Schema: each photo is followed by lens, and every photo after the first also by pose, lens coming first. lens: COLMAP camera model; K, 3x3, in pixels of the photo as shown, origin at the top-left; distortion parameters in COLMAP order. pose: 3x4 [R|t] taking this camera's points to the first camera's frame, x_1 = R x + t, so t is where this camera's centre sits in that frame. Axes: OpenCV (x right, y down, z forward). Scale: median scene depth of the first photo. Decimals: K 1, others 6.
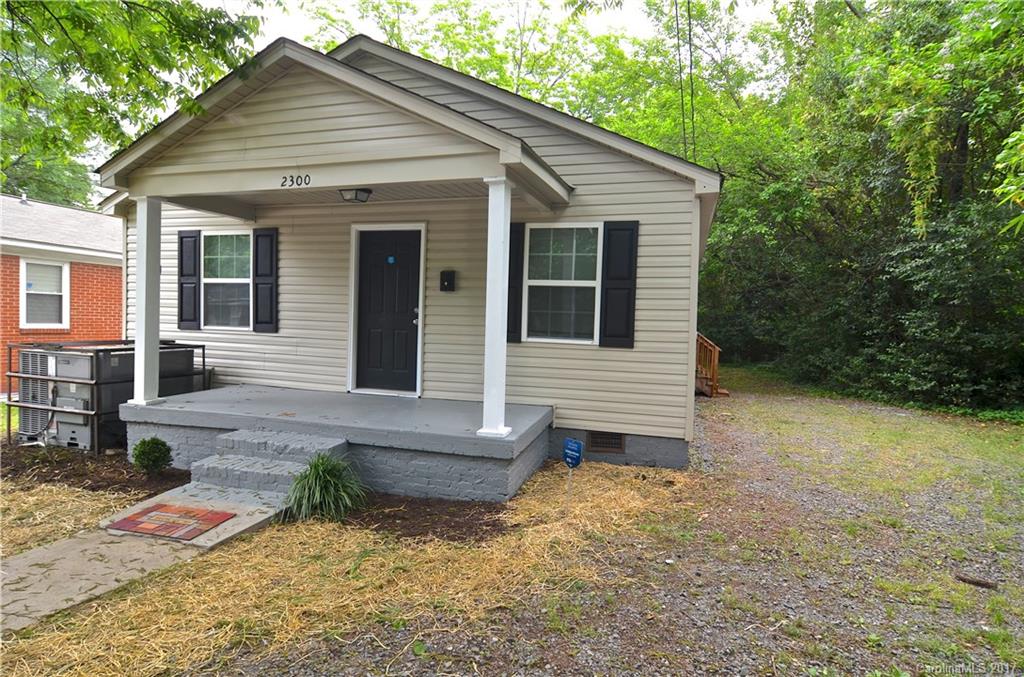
lens RADIAL K [[569.4, 0, 512.4], [0, 569.4, 339.3], [0, 0, 1]] dist [-0.008641, -0.001359]
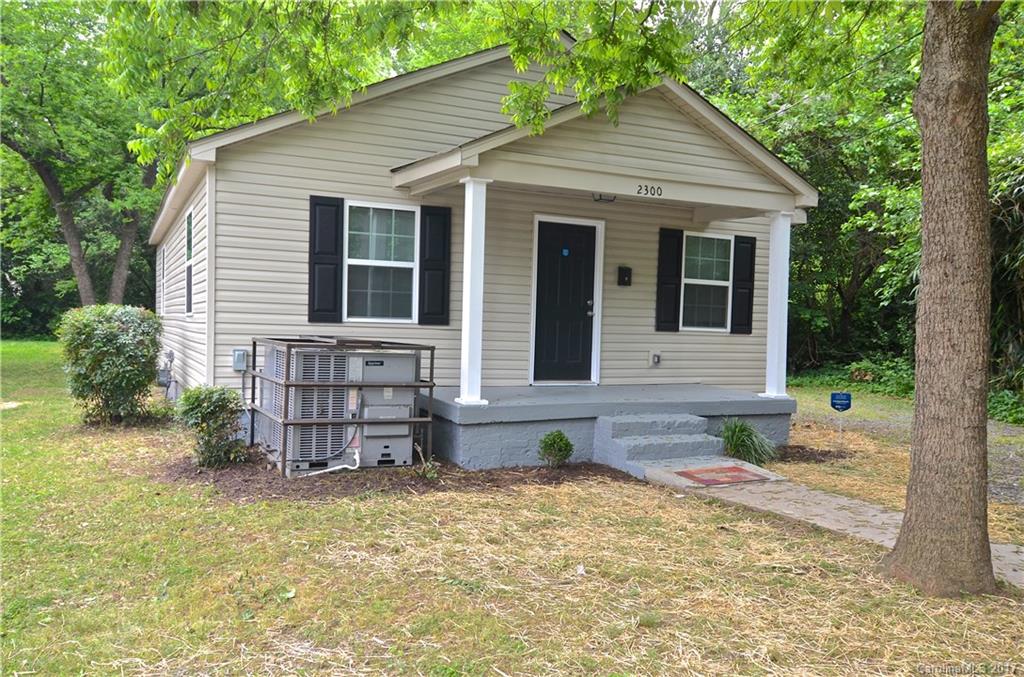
lens RADIAL K [[814.0, 0, 511.7], [0, 814.0, 339.2], [0, 0, 1]] dist [-0.004185, -0.000099]
pose [[0.739038, -0.022509, 0.673288, -1.390716], [0.013427, 0.999735, 0.018685, -0.014267], [-0.673530, -0.004768, 0.739144, -0.010958]]
